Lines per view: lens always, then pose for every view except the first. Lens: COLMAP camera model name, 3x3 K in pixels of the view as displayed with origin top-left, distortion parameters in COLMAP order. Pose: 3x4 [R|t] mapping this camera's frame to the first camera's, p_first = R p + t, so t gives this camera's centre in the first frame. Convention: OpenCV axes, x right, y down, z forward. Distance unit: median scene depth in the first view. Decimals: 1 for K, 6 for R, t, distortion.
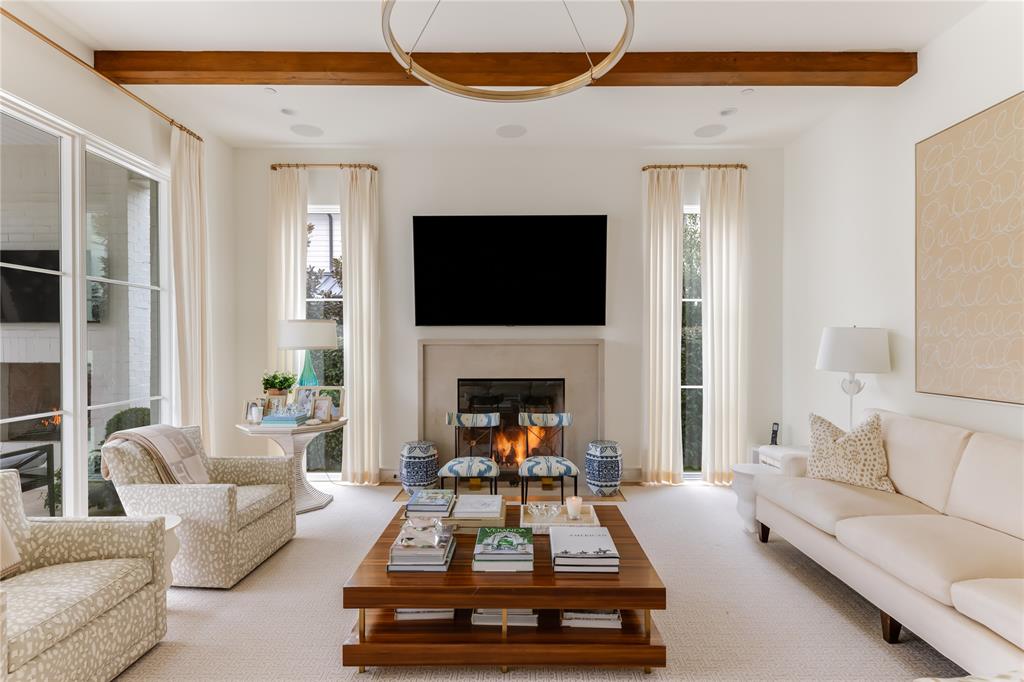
lens RADIAL K [[505.1, 0, 511.4], [0, 505.1, 346.1], [0, 0, 1]] dist [-0.000525, -0.000569]
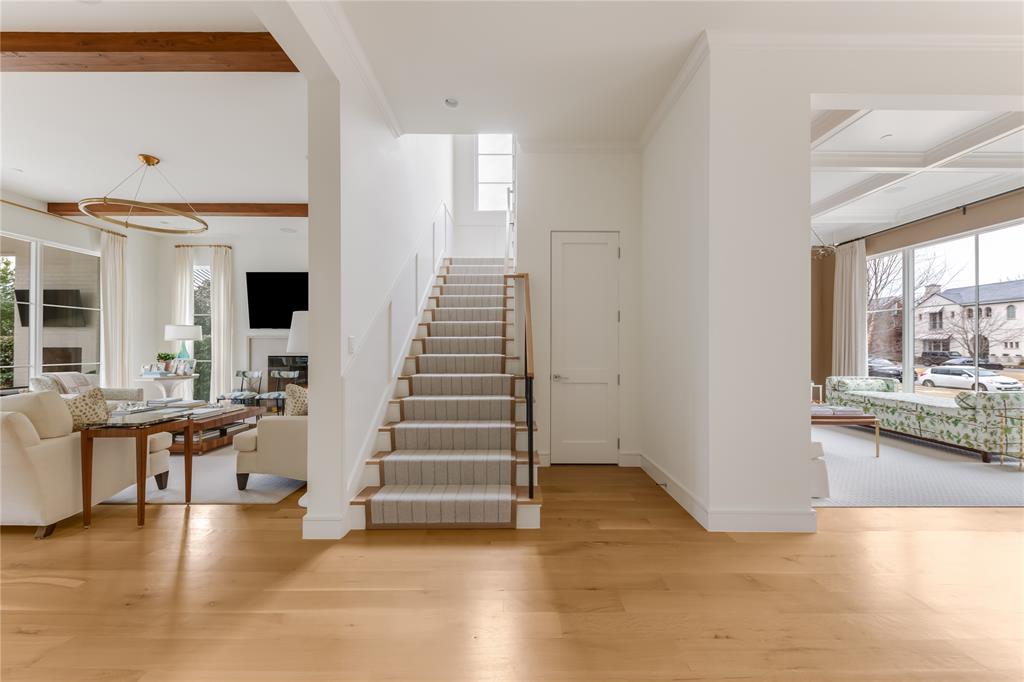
lens RADIAL K [[352.0, 0, 515.3], [0, 352.0, 347.2], [0, 0, 1]] dist [-0.017661, -0.000257]
pose [[0.999851, 0.008215, 0.015182, 0.991922], [-0.008302, 0.999949, 0.005678, 0.018478], [-0.015134, -0.005804, 0.999869, -0.427235]]
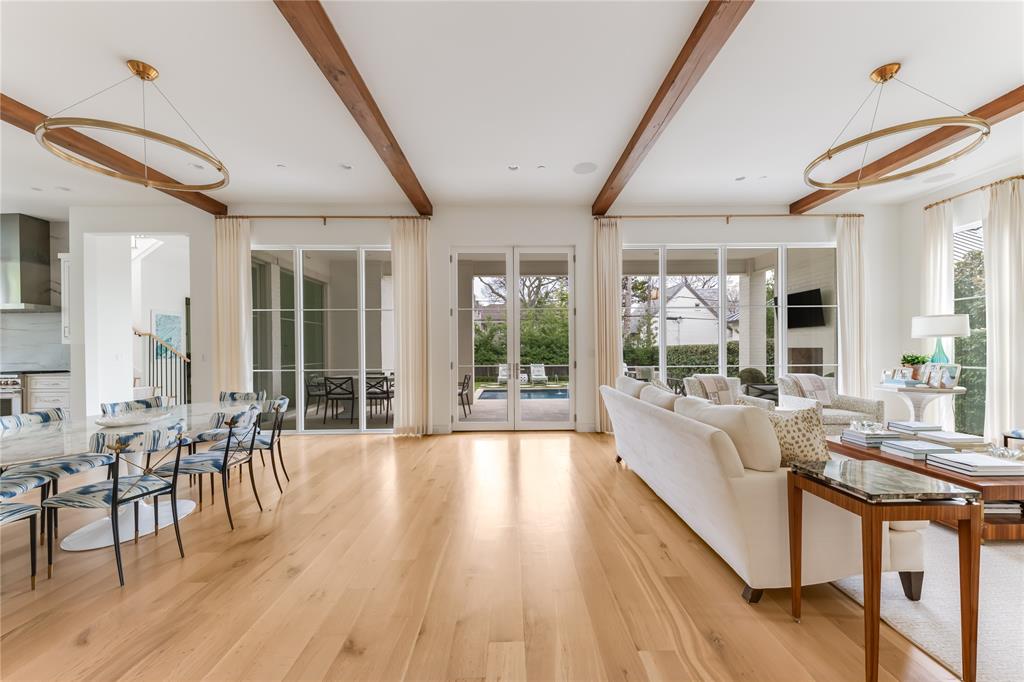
lens RADIAL K [[402.9, 0, 515.3], [0, 402.9, 349.6], [0, 0, 1]] dist [0.001289, -0.000108]
pose [[0.018605, 0.006740, -0.999804, 0.771466], [0.012382, 0.999899, 0.006971, 0.022553], [0.999750, -0.012509, 0.018519, -0.208816]]
